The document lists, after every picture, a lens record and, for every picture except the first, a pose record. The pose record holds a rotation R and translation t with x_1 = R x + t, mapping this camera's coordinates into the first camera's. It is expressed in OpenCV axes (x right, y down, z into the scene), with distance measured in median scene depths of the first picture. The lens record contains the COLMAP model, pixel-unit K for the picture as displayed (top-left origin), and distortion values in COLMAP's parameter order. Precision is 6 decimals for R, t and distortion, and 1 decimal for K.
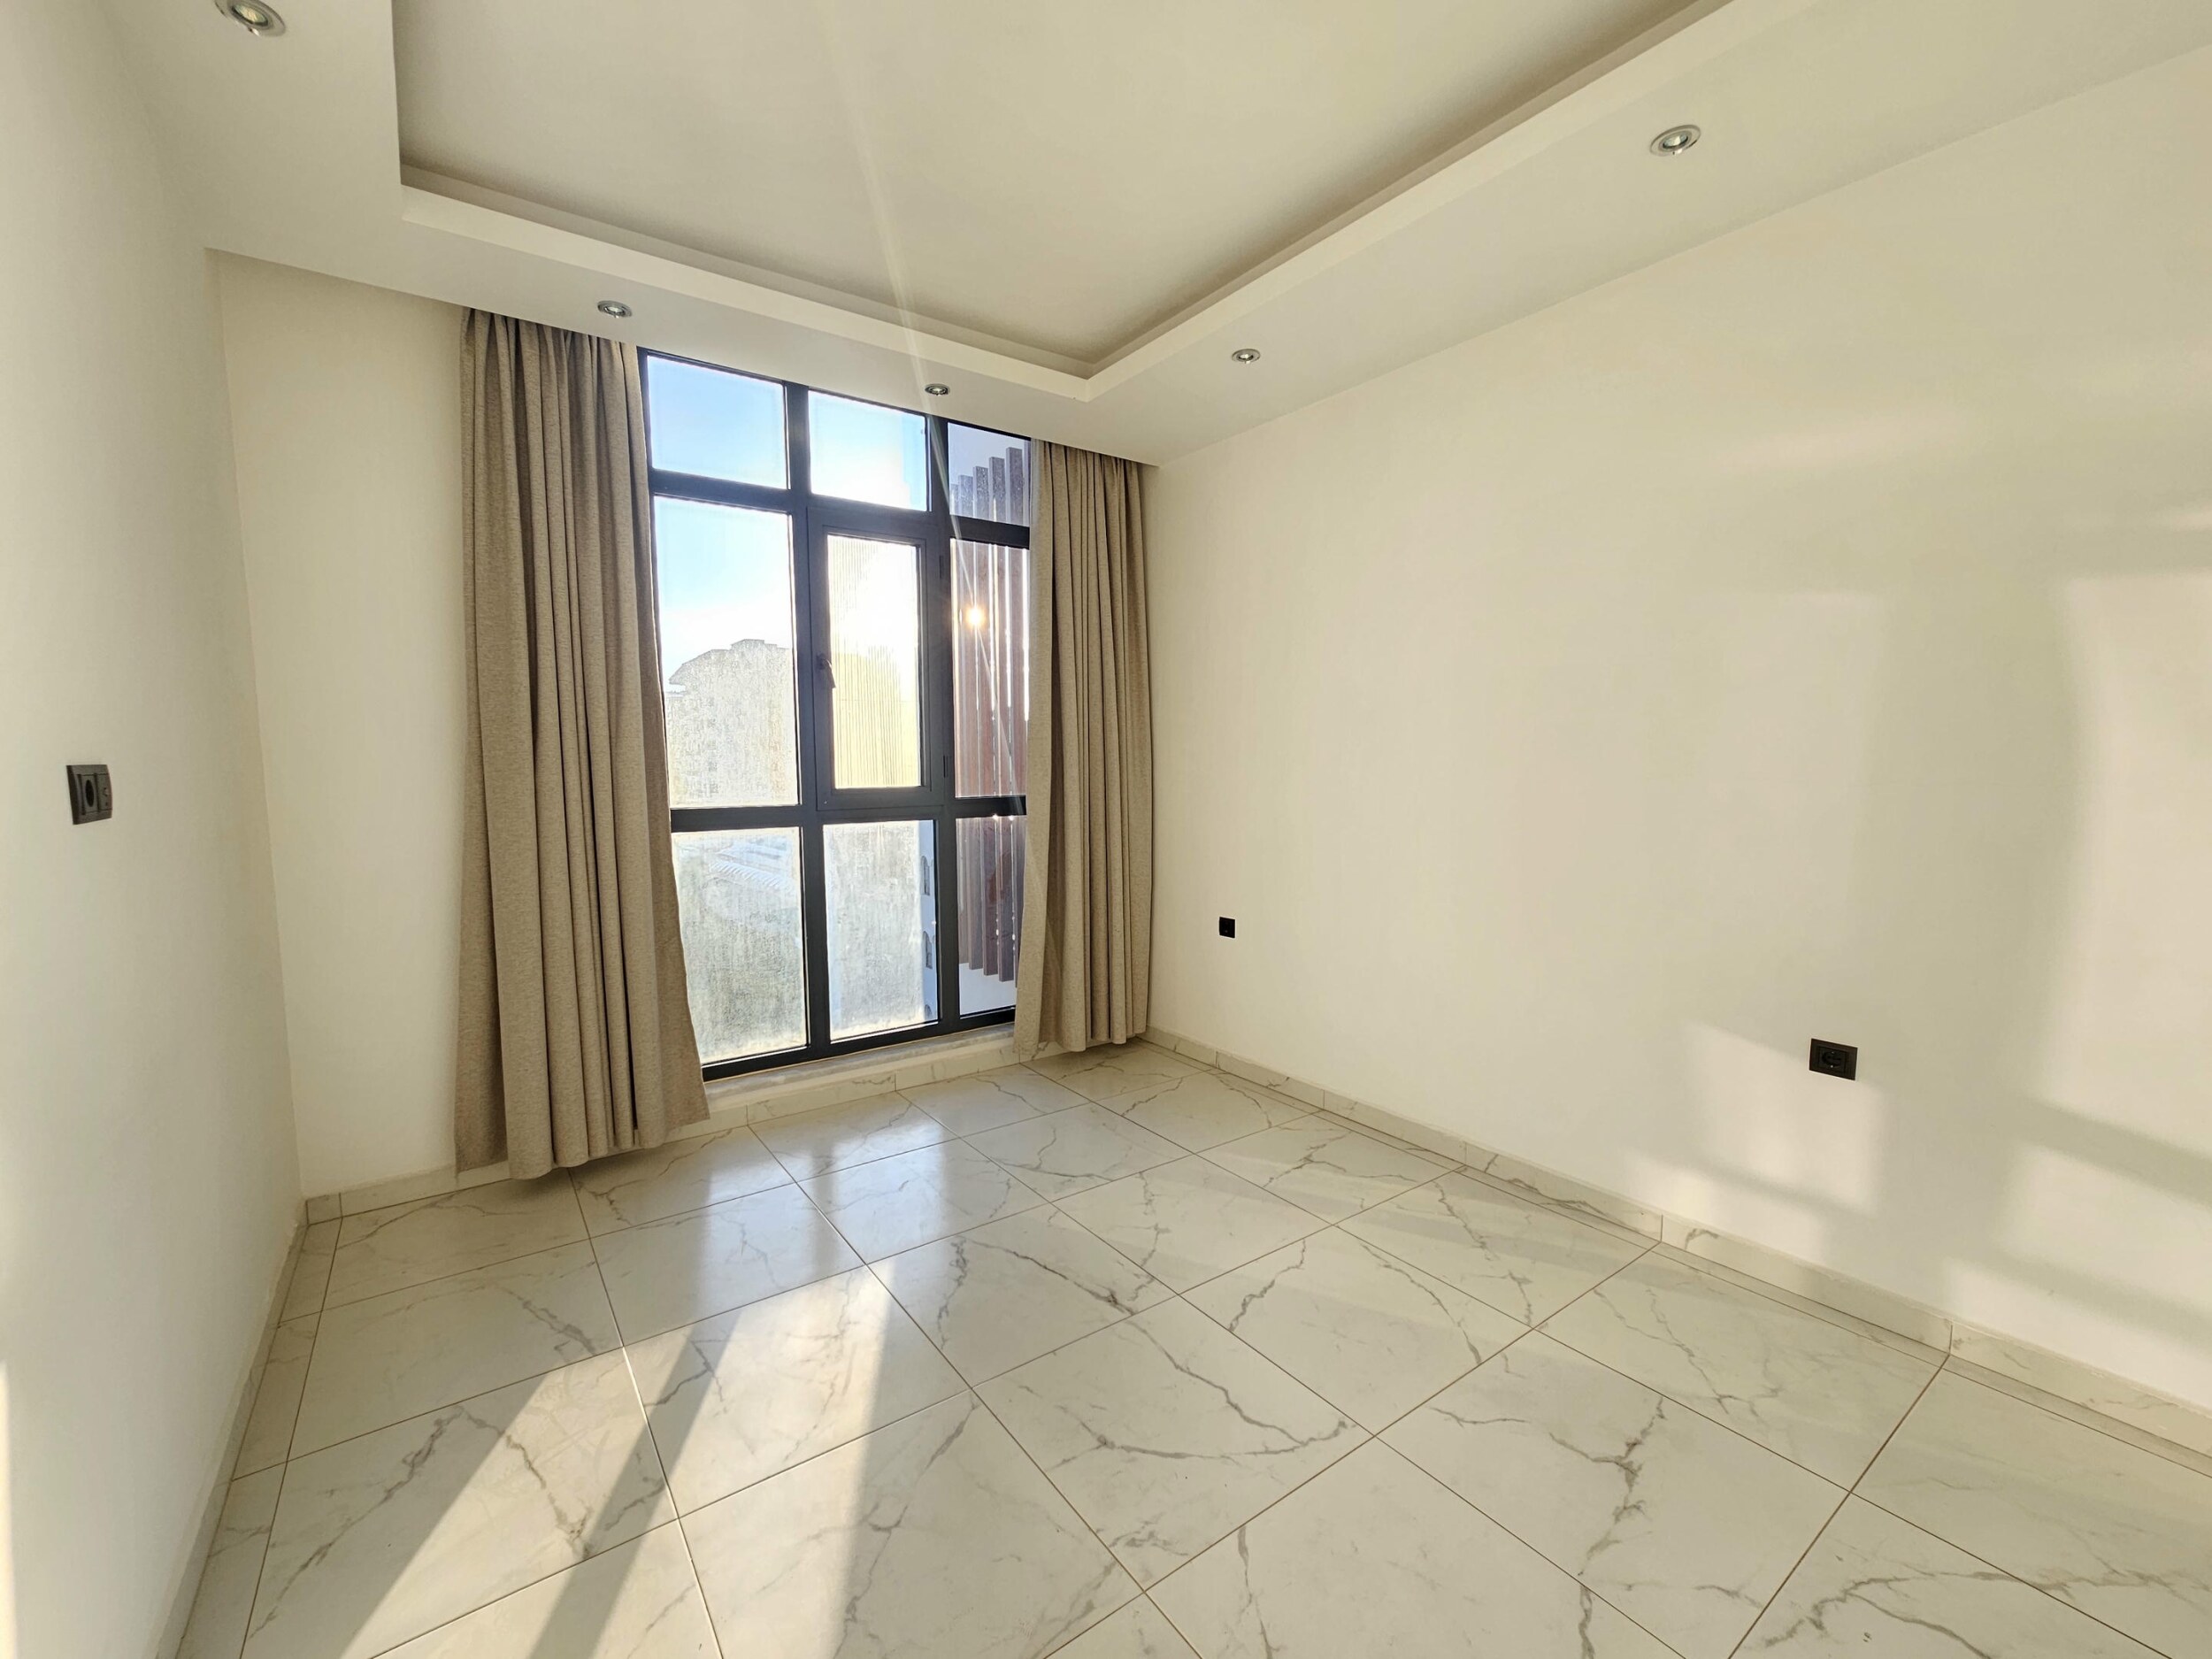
lens RADIAL K [[911.3, 0, 1076.2], [0, 911.3, 839.6], [0, 0, 1]] dist [0.001408, -0.001949]
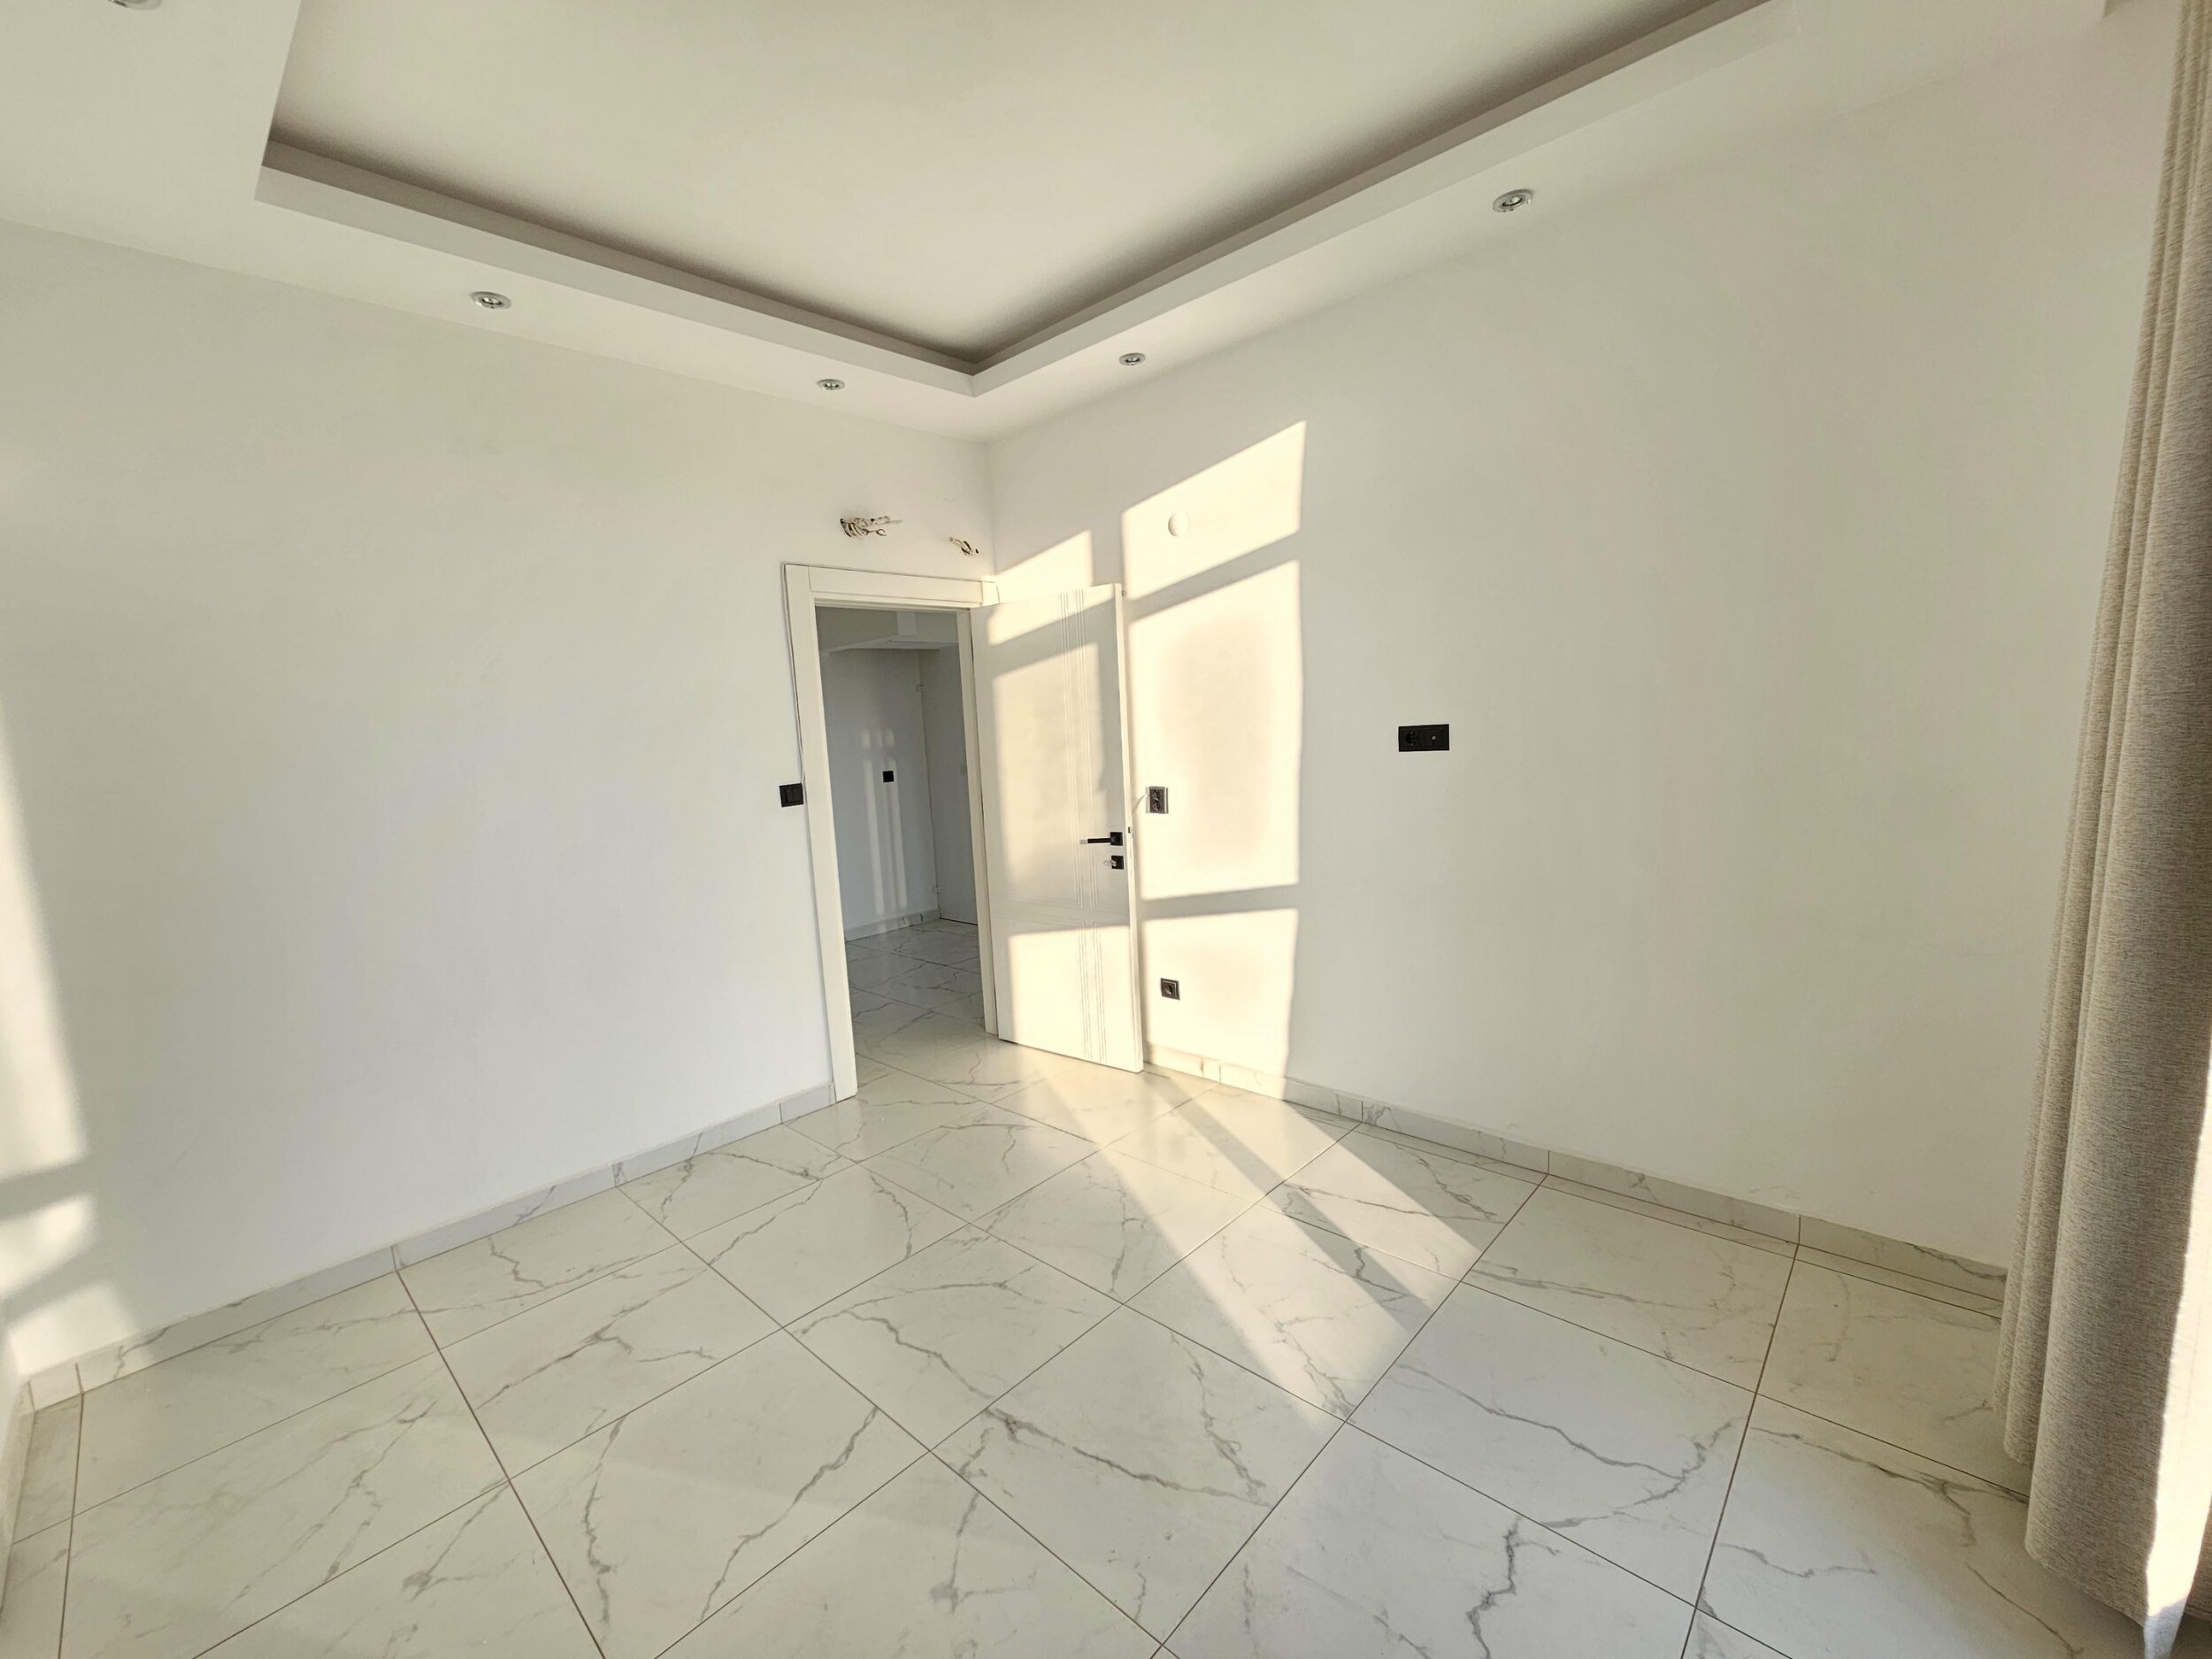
lens RADIAL K [[911.3, 0, 1076.2], [0, 911.3, 839.6], [0, 0, 1]] dist [0.001408, -0.001949]
pose [[-0.978470, 0.089125, -0.186151, 0.107474], [0.048035, 0.975526, 0.214571, -0.222544], [0.200719, 0.201009, -0.958805, 2.053007]]
